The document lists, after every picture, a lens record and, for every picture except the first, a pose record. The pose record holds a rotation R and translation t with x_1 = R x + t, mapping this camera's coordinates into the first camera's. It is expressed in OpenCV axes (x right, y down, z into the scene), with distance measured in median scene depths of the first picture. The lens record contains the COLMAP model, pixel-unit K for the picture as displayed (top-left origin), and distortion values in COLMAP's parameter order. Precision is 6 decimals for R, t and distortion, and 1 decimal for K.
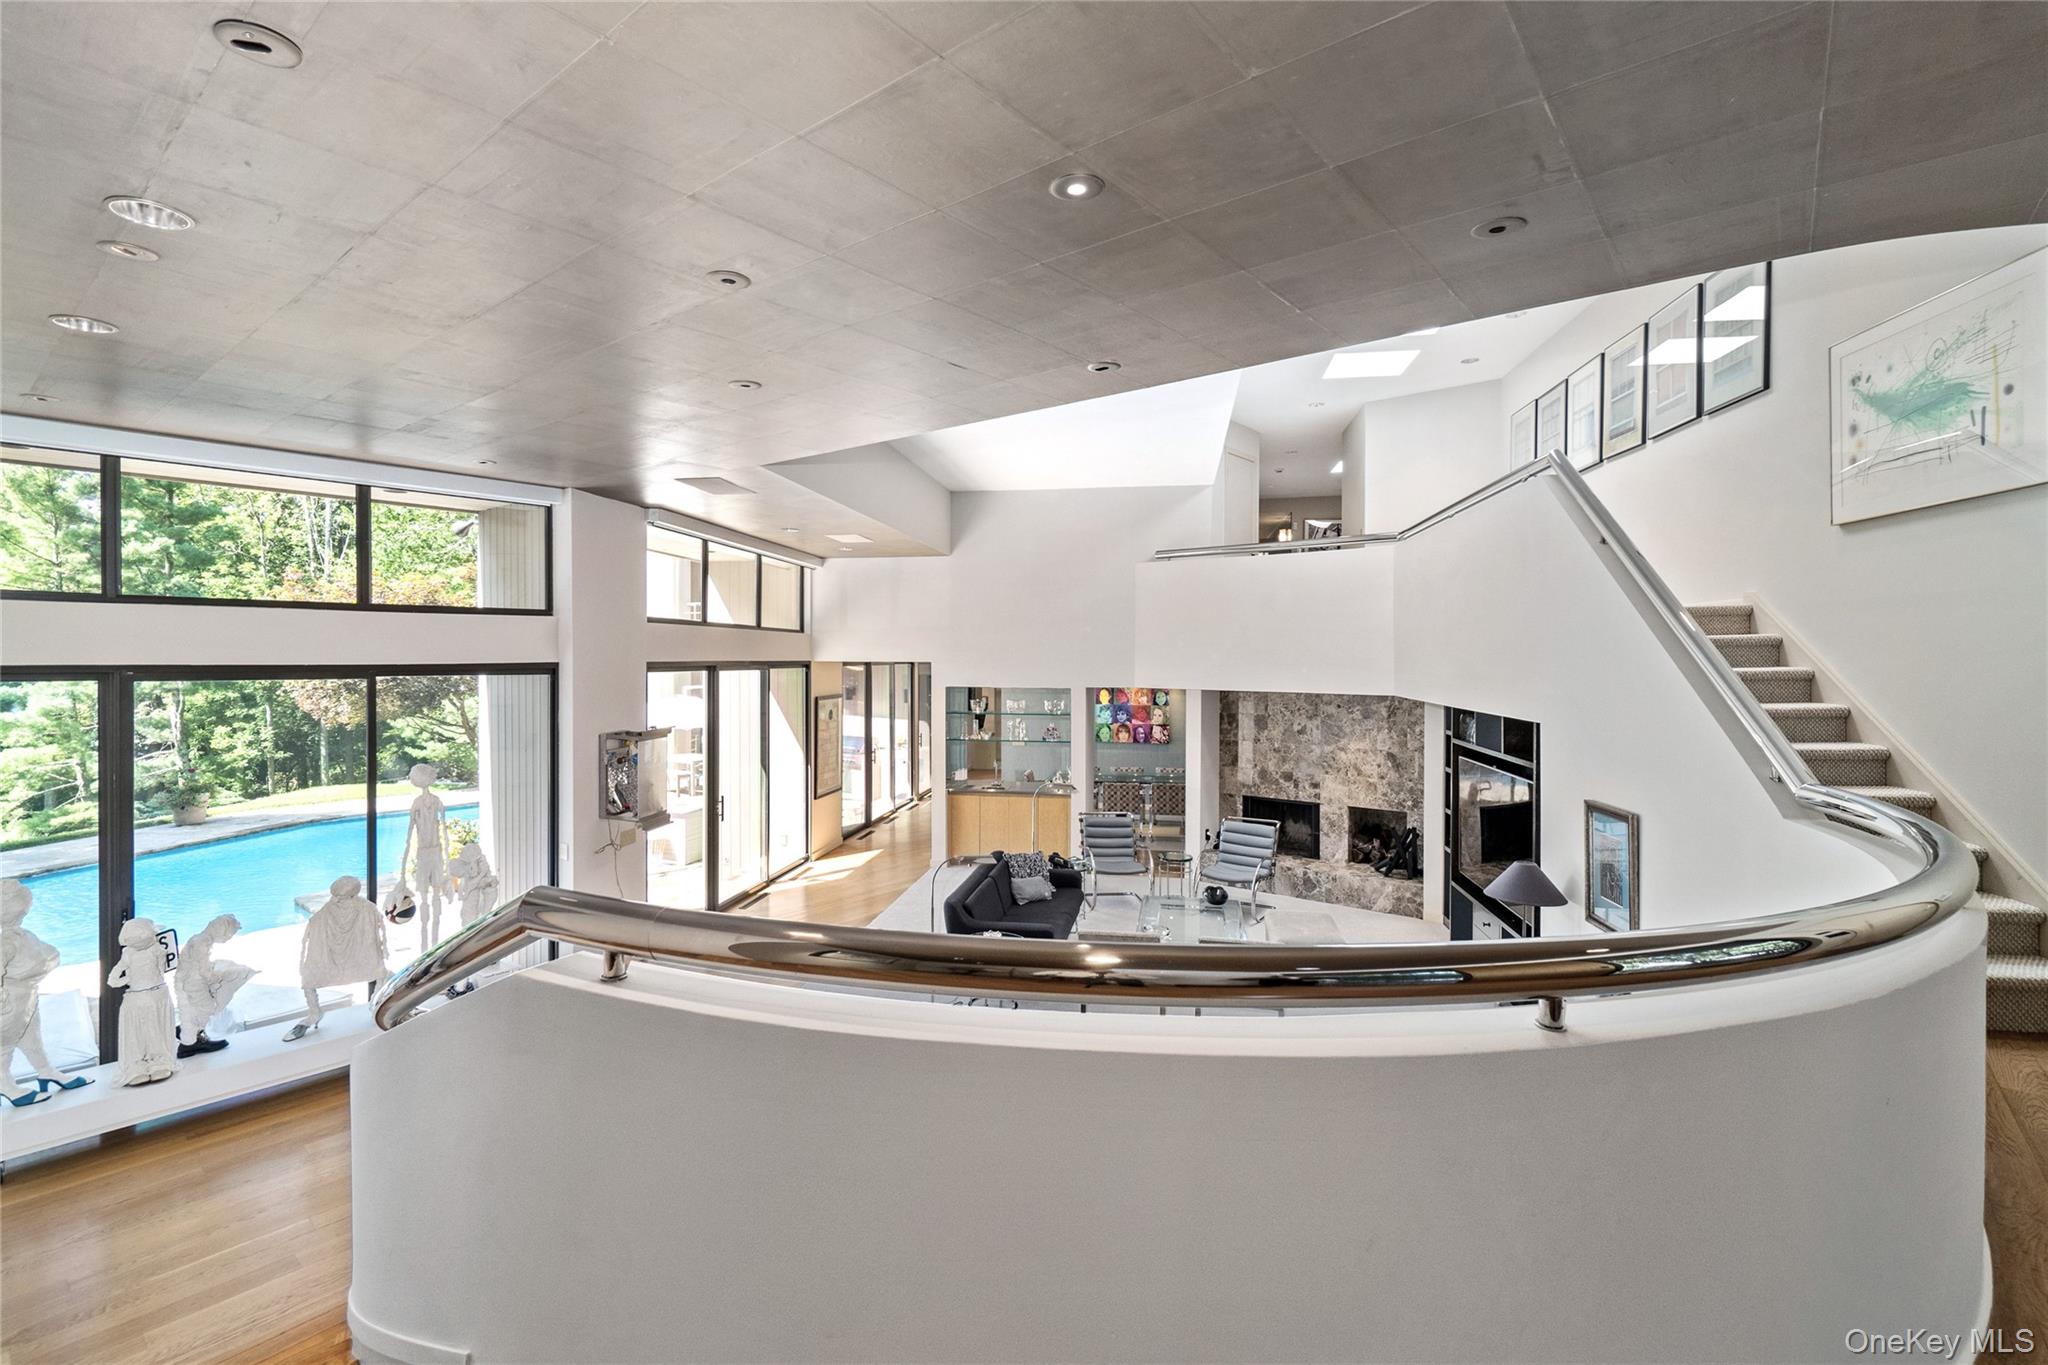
lens RADIAL K [[906.0, 0, 1008.9], [0, 906.0, 663.9], [0, 0, 1]] dist [-0.002329, -0.000054]
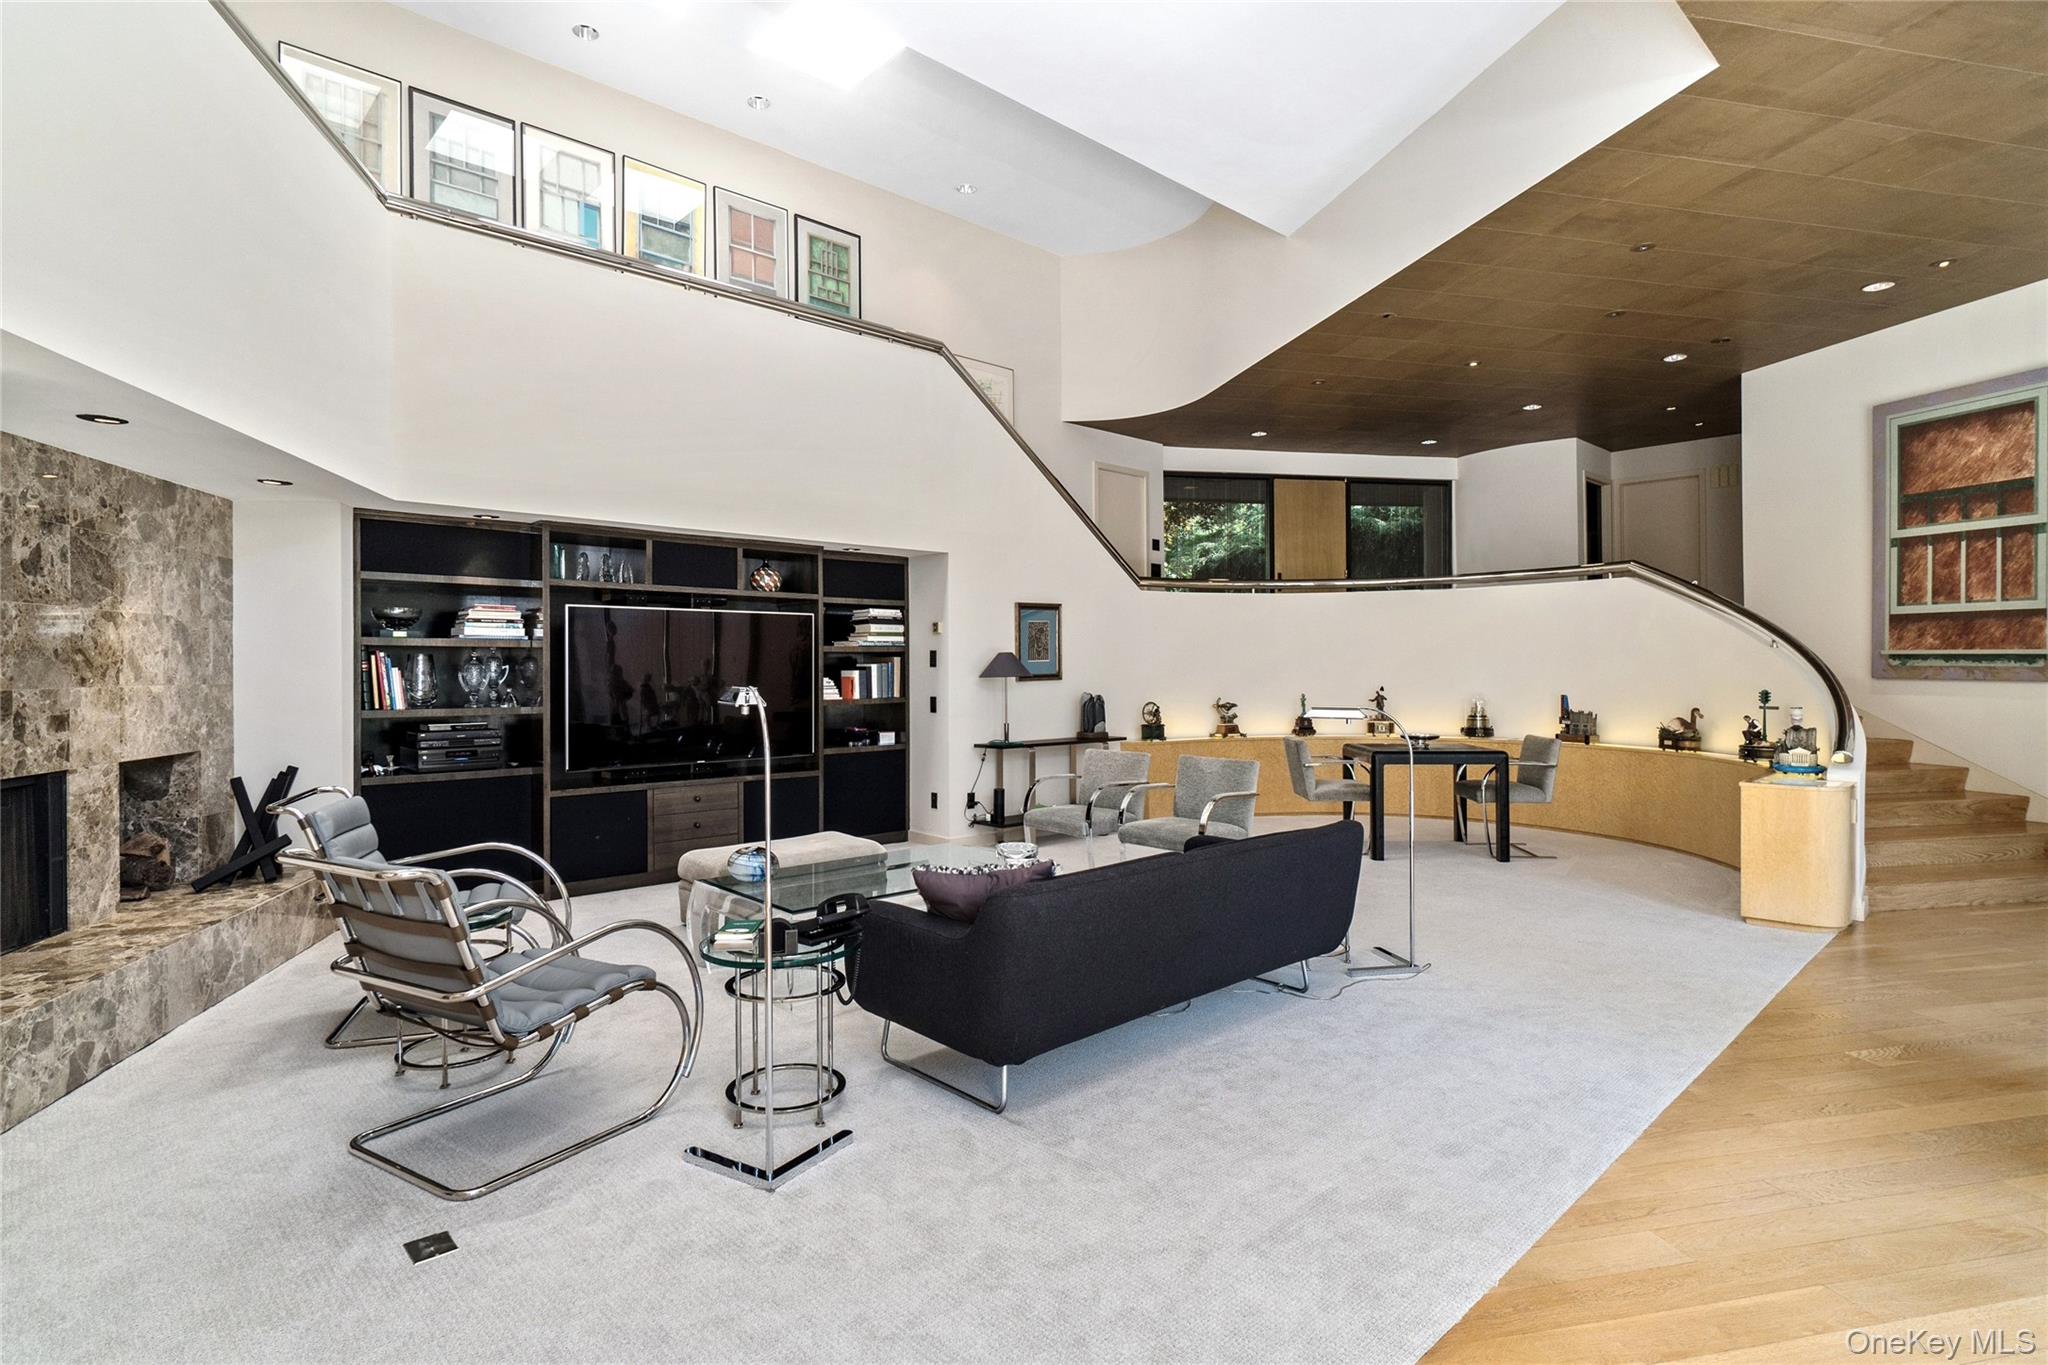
lens RADIAL K [[998.7, 0, 1027.3], [0, 998.7, 669.2], [0, 0, 1]] dist [0.002368, 0.000208]
pose [[-0.791779, -0.001915, 0.610804, -0.194050], [0.007687, 0.999885, 0.013100, 0.113428], [-0.610759, 0.015068, -0.791673, 1.093128]]
